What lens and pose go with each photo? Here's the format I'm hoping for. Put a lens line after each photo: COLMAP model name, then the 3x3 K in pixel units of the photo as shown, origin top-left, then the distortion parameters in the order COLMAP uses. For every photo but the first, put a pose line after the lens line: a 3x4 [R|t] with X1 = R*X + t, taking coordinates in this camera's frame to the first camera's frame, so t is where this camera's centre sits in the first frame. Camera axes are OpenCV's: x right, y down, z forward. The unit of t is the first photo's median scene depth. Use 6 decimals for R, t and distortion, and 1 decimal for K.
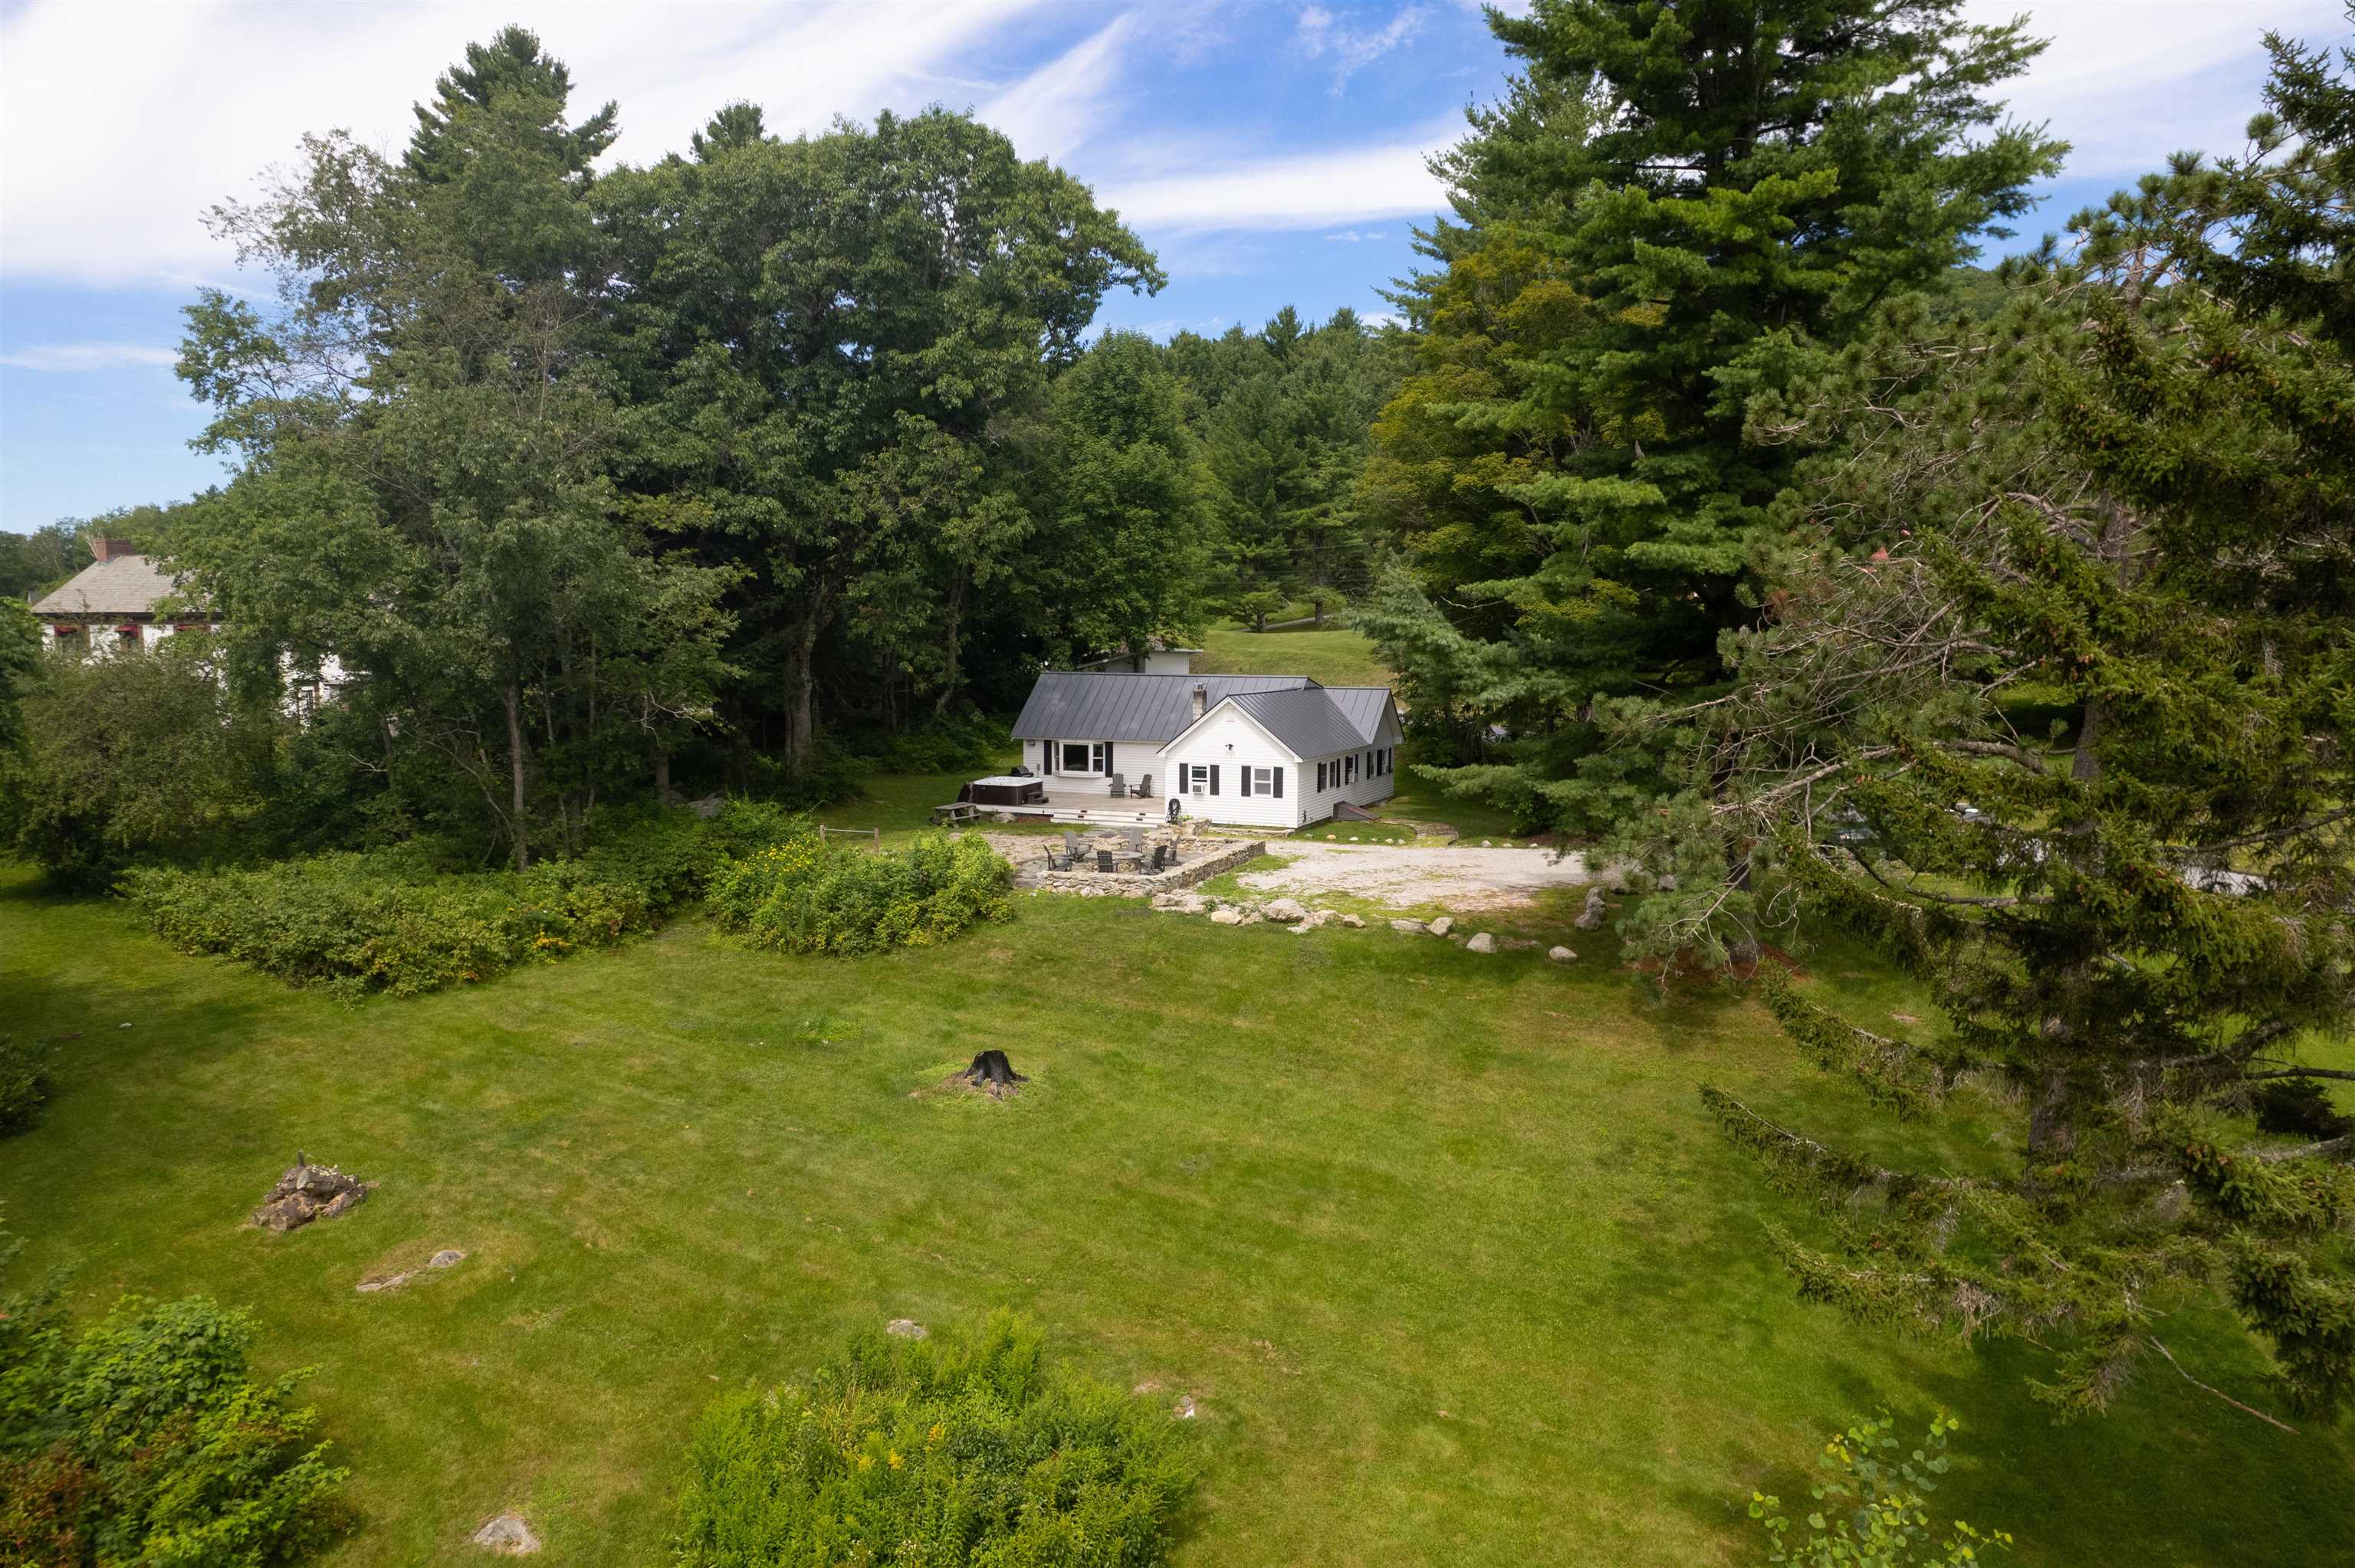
lens RADIAL K [[1487.6, 0, 1177.5], [0, 1487.6, 784.0], [0, 0, 1]] dist [-0.088662, 0.094765]
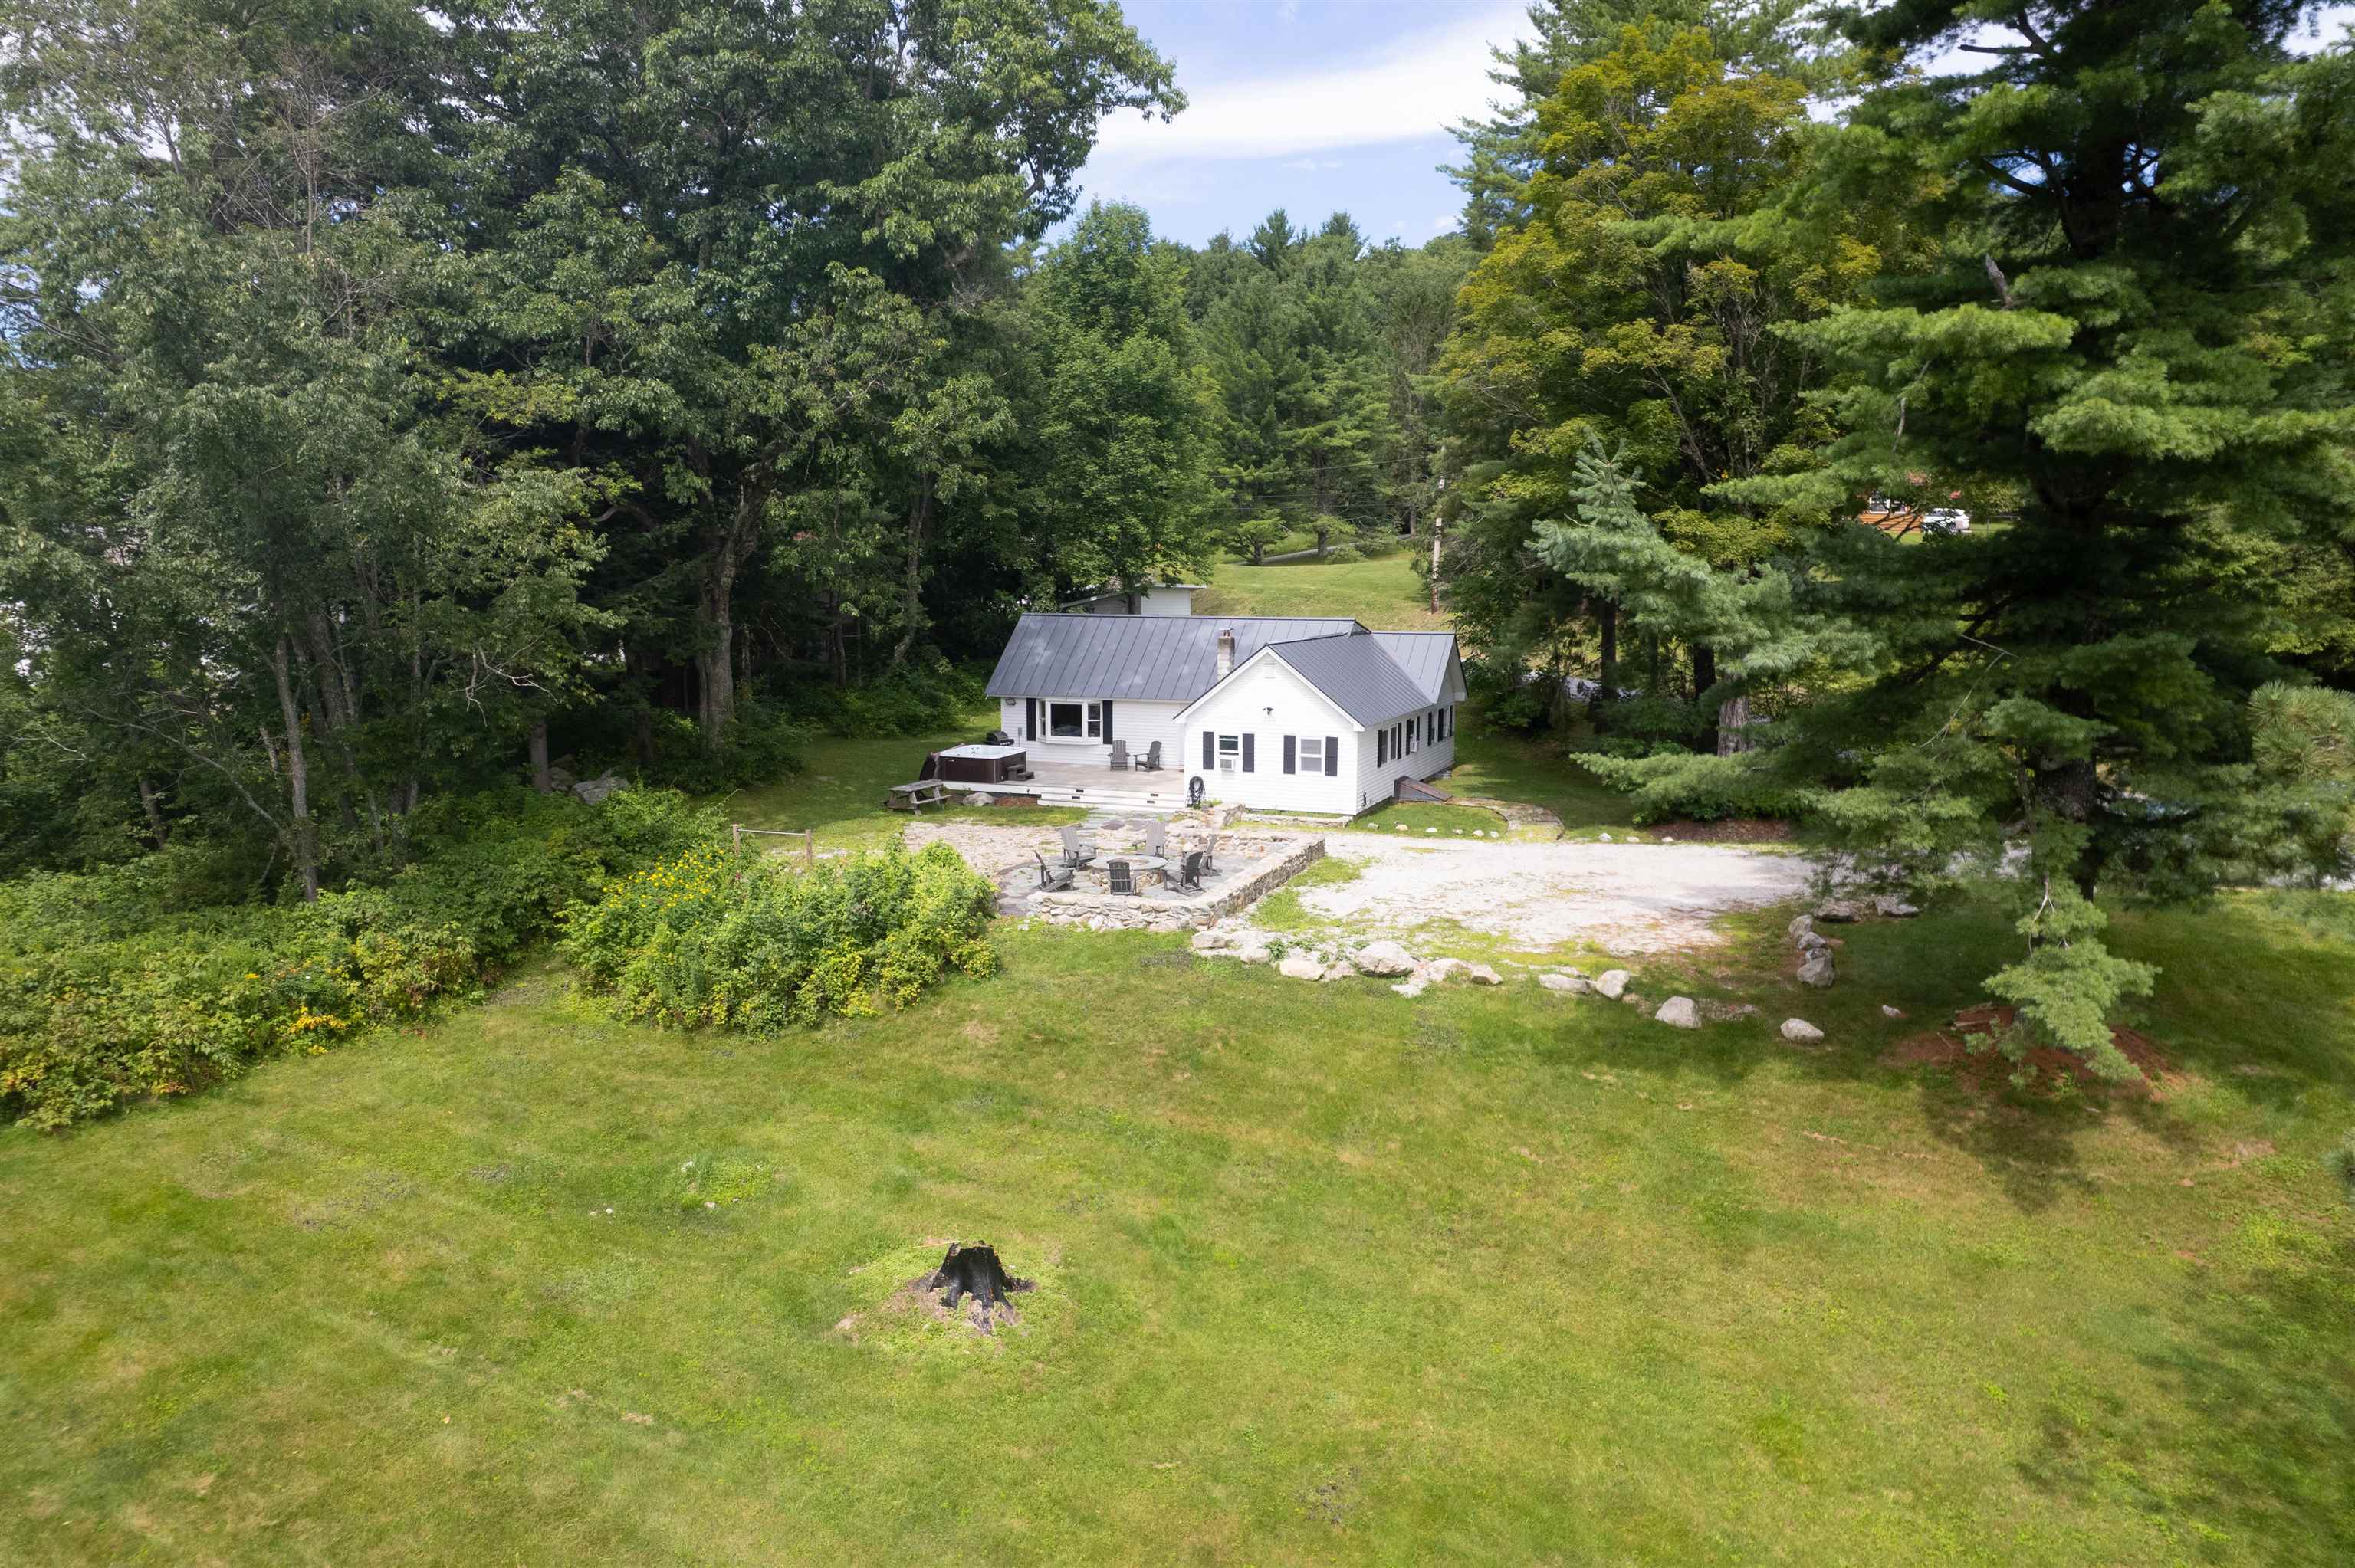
lens RADIAL K [[1487.6, 0, 1177.5], [0, 1487.6, 784.0], [0, 0, 1]] dist [-0.088662, 0.094765]
pose [[0.999761, -0.005126, 0.021243, -0.035526], [0.004205, 0.999059, 0.043156, -0.024734], [-0.021444, -0.043057, 0.998842, 0.267696]]
